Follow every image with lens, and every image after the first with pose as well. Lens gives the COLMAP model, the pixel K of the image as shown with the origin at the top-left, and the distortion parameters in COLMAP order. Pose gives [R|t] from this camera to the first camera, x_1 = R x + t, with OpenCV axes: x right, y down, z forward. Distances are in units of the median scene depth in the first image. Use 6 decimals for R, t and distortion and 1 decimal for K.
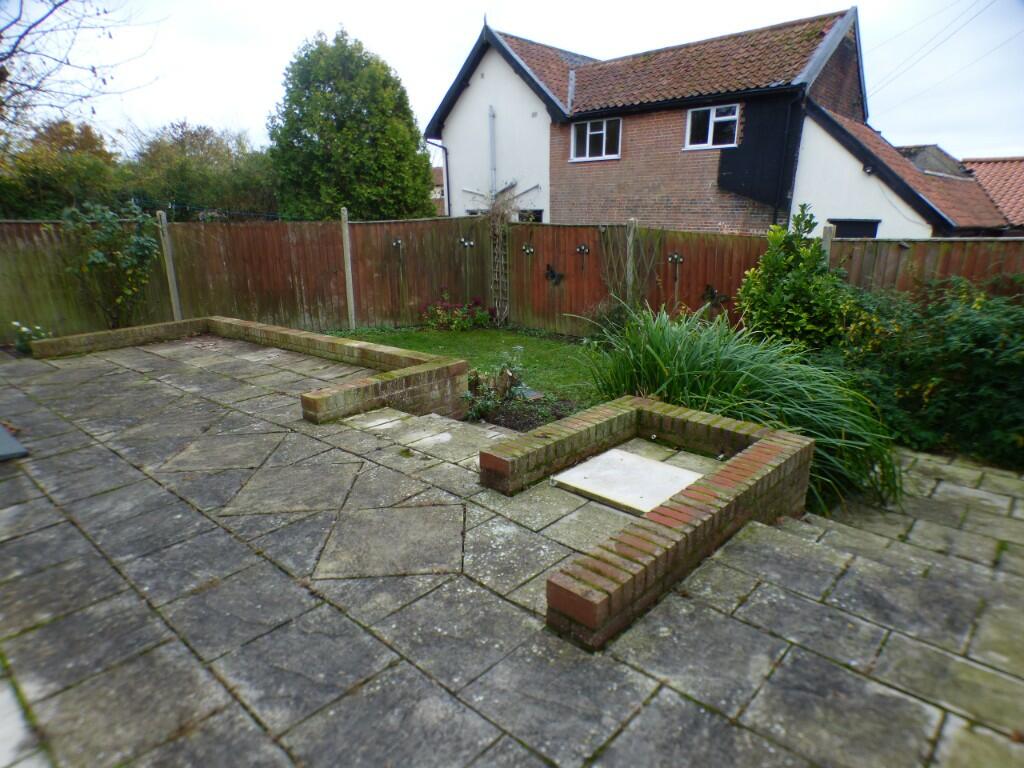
lens RADIAL K [[655.3, 0, 516.7], [0, 655.3, 418.0], [0, 0, 1]] dist [-0.068268, 0.080359]
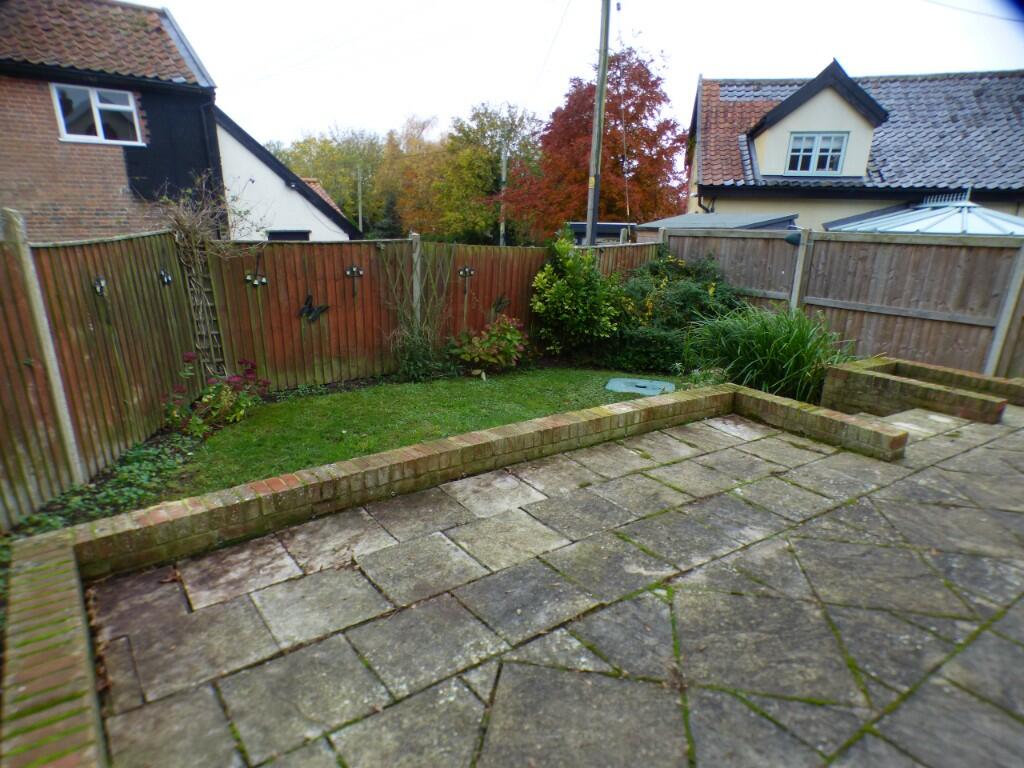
lens RADIAL K [[655.3, 0, 516.7], [0, 655.3, 418.0], [0, 0, 1]] dist [-0.068268, 0.080359]
pose [[0.265112, -0.272941, 0.924780, -0.604902], [0.288993, 0.937500, 0.193847, -0.177503], [-0.919890, 0.215864, 0.327421, 0.561422]]
